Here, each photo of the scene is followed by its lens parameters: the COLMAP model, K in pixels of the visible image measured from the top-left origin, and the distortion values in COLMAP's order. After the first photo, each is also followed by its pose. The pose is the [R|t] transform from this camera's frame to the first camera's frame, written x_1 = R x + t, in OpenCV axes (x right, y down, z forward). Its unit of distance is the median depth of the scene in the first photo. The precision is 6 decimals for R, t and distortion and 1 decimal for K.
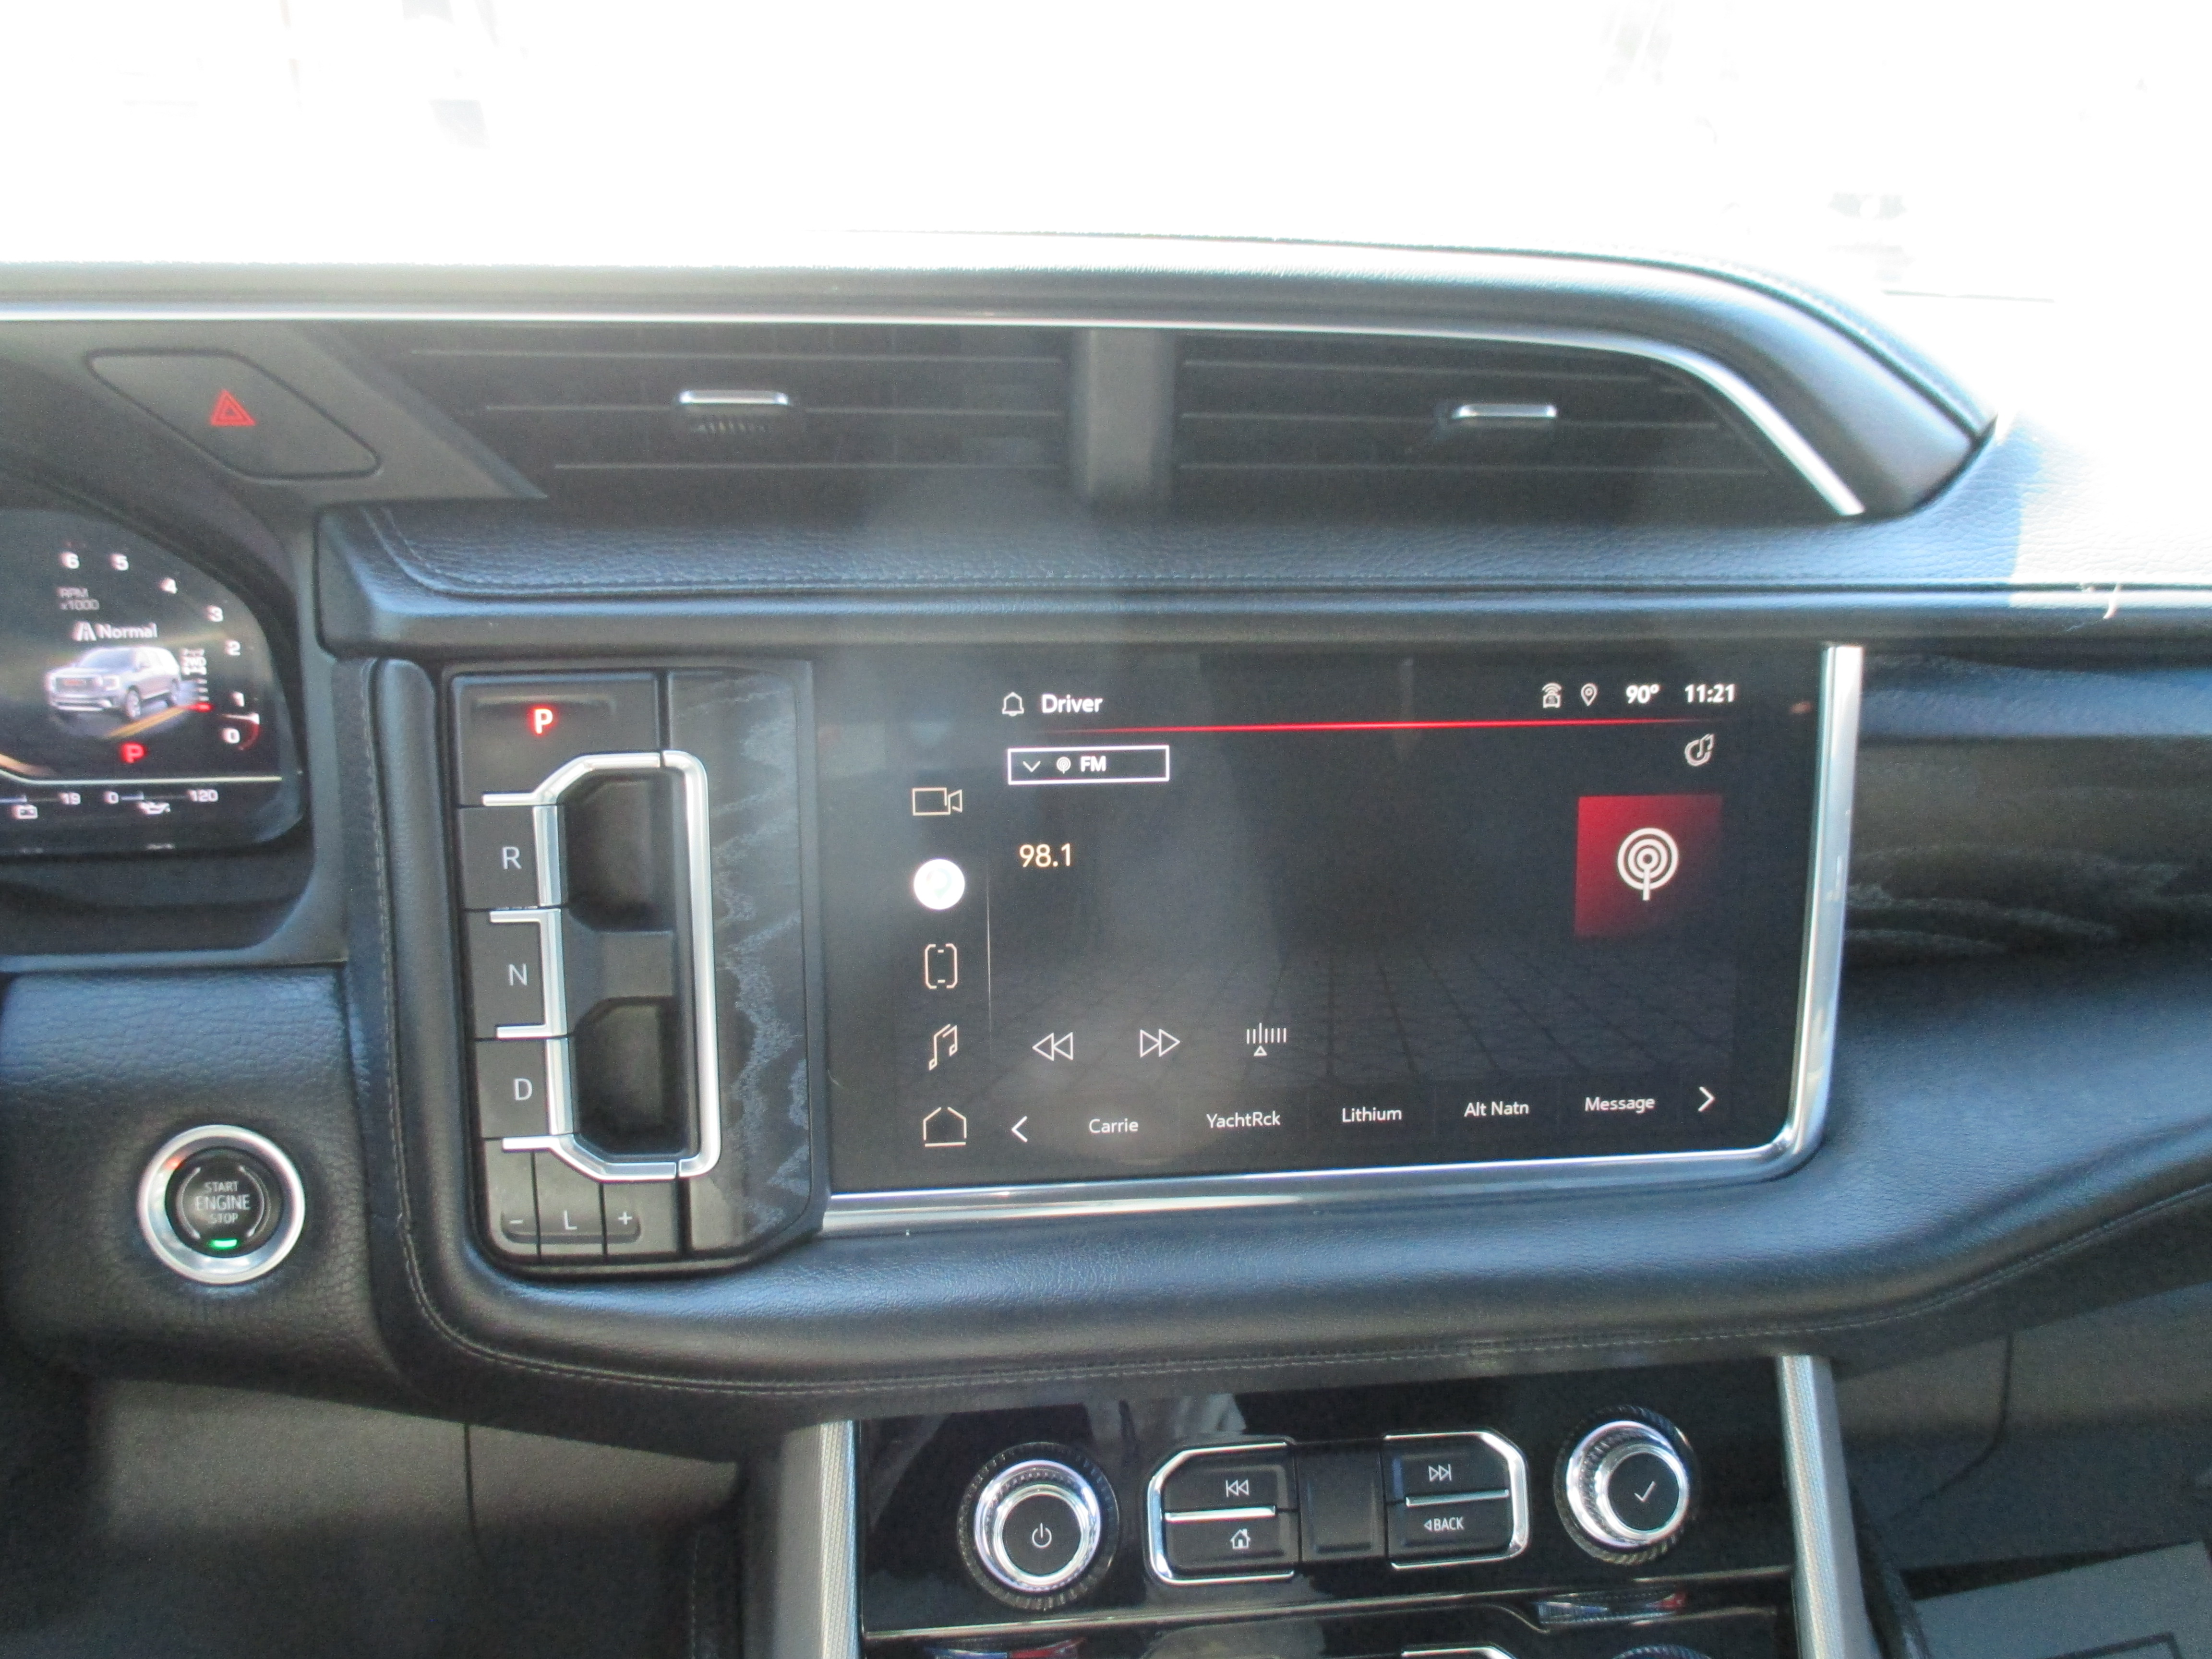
lens RADIAL K [[1776.6, 0, 1106.0], [0, 1776.6, 829.5], [0, 0, 1]] dist [-0.002170, 0.003451]
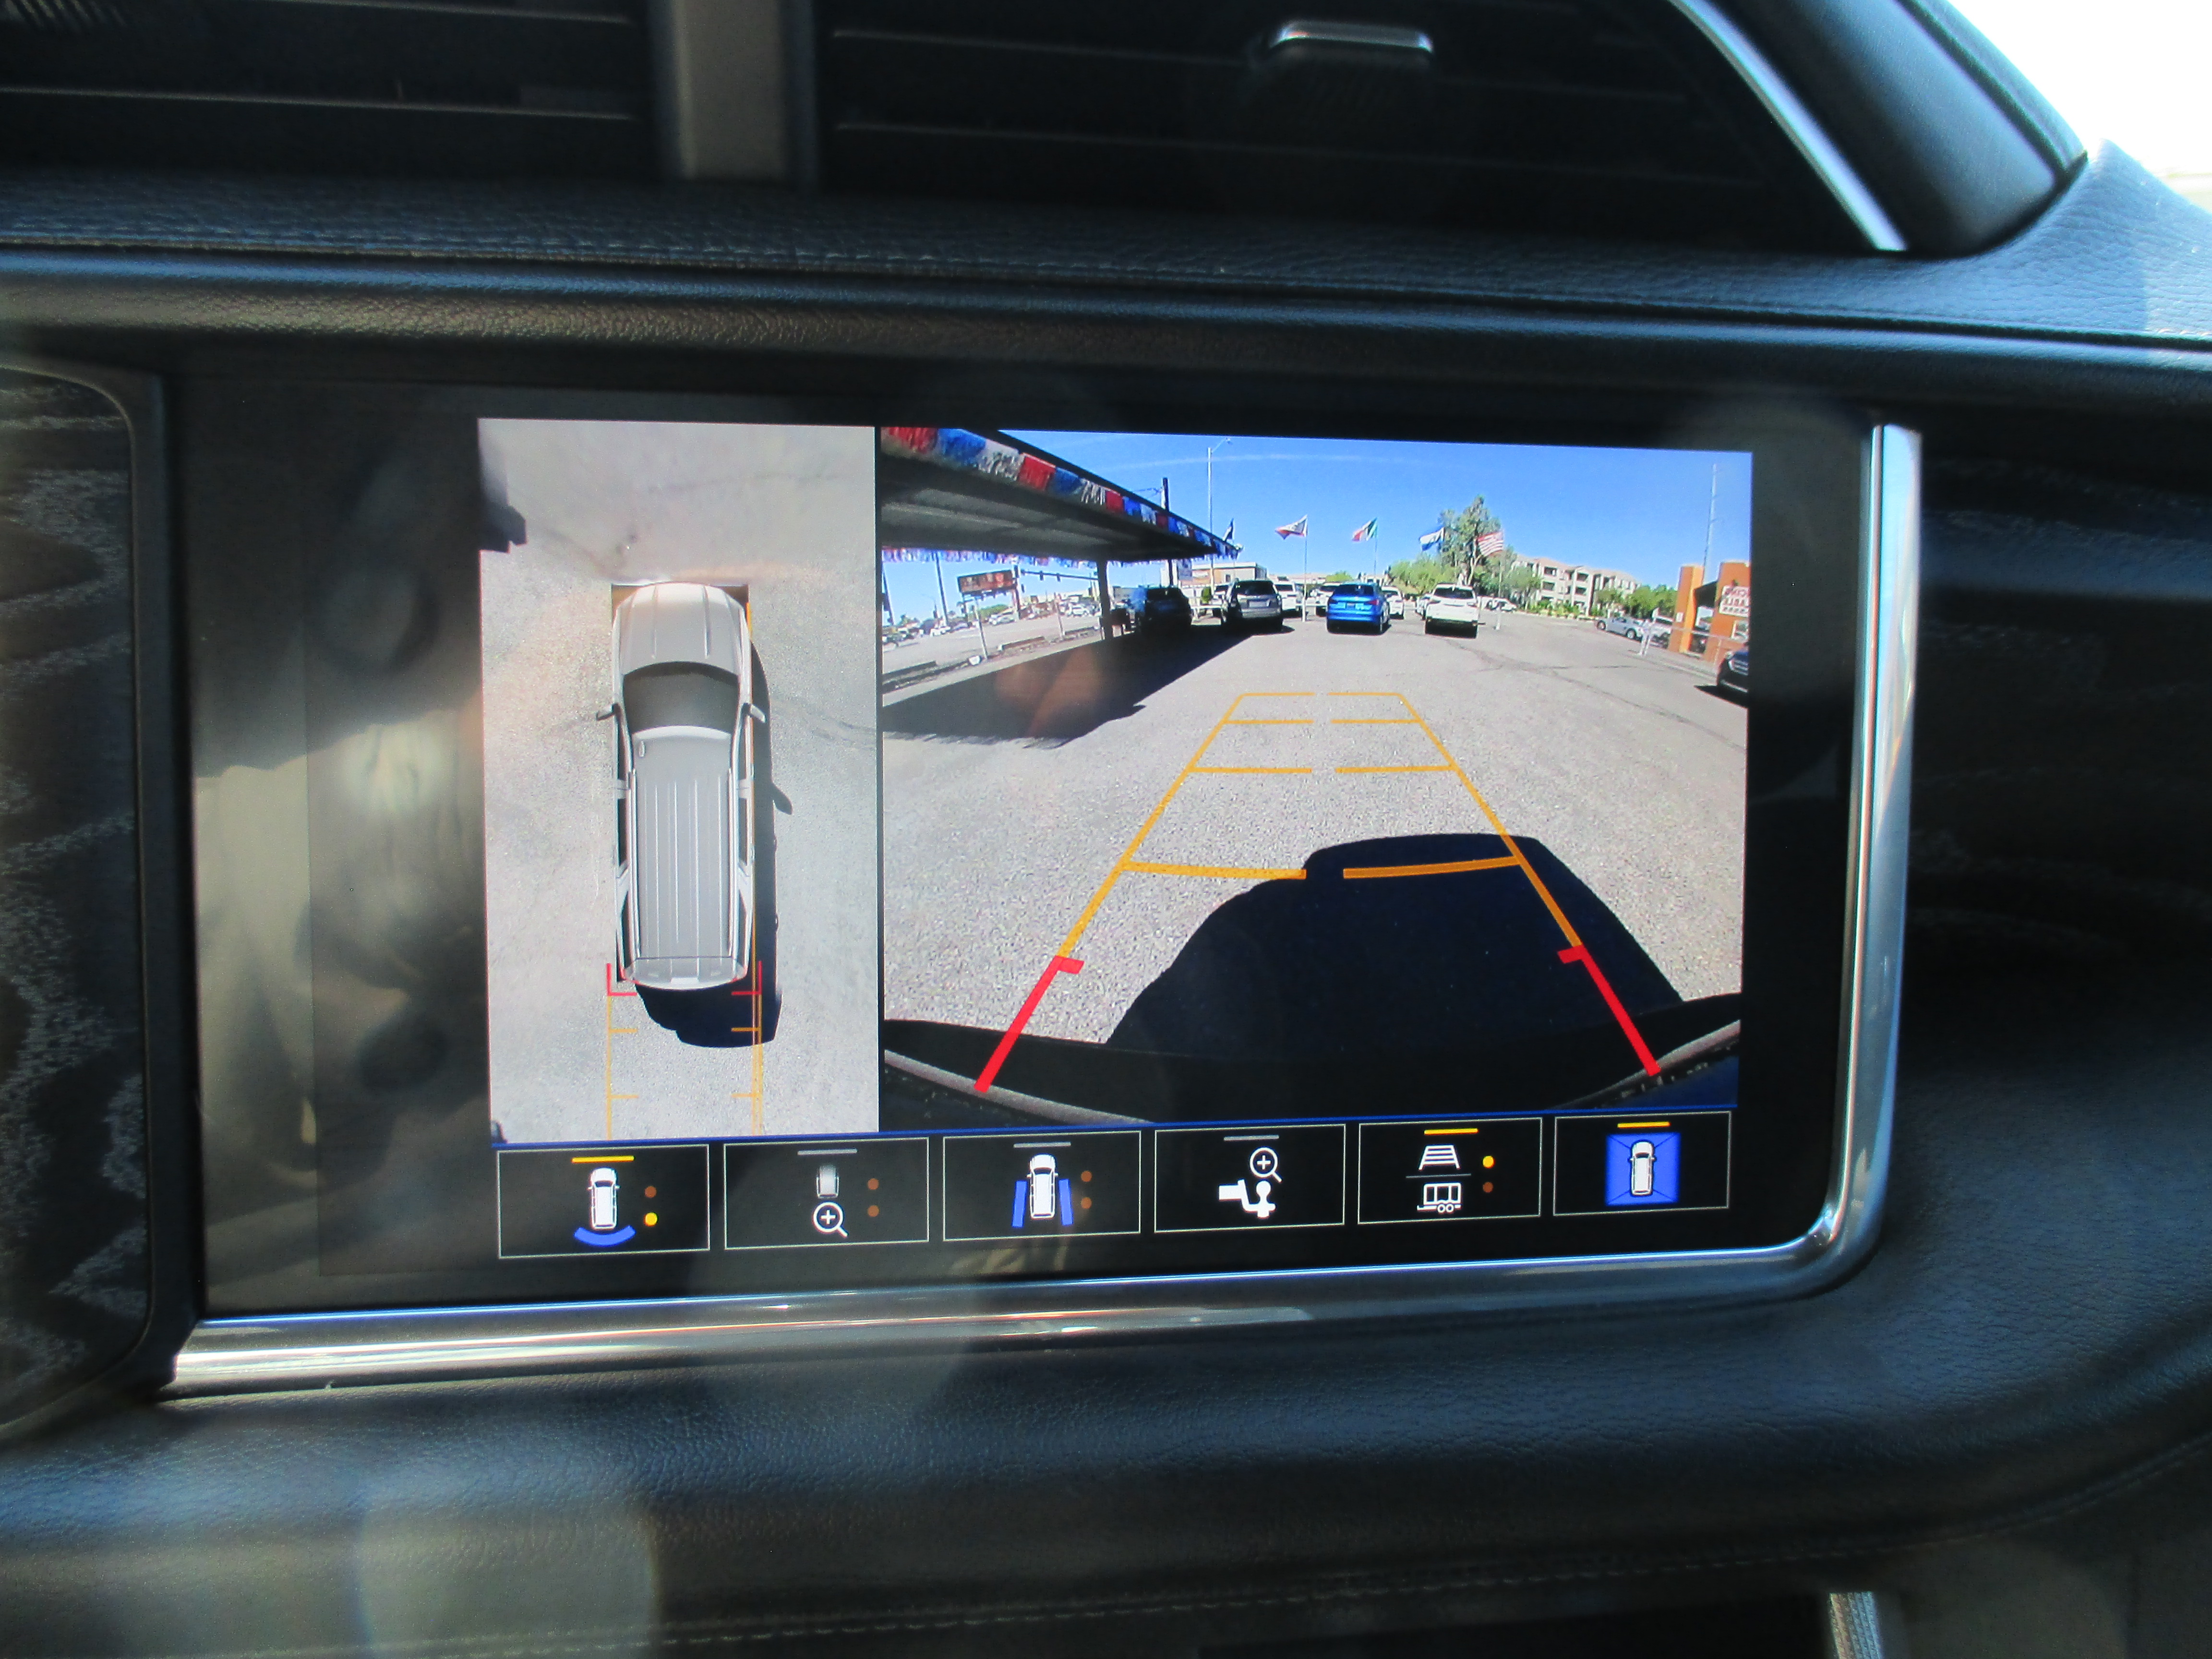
lens RADIAL K [[1776.6, 0, 1106.0], [0, 1776.6, 829.5], [0, 0, 1]] dist [-0.002170, 0.003451]
pose [[0.999436, 0.006415, 0.032960, 0.113794], [-0.002975, 0.994638, -0.103372, 0.103008], [-0.033447, 0.103216, 0.994096, 0.389356]]
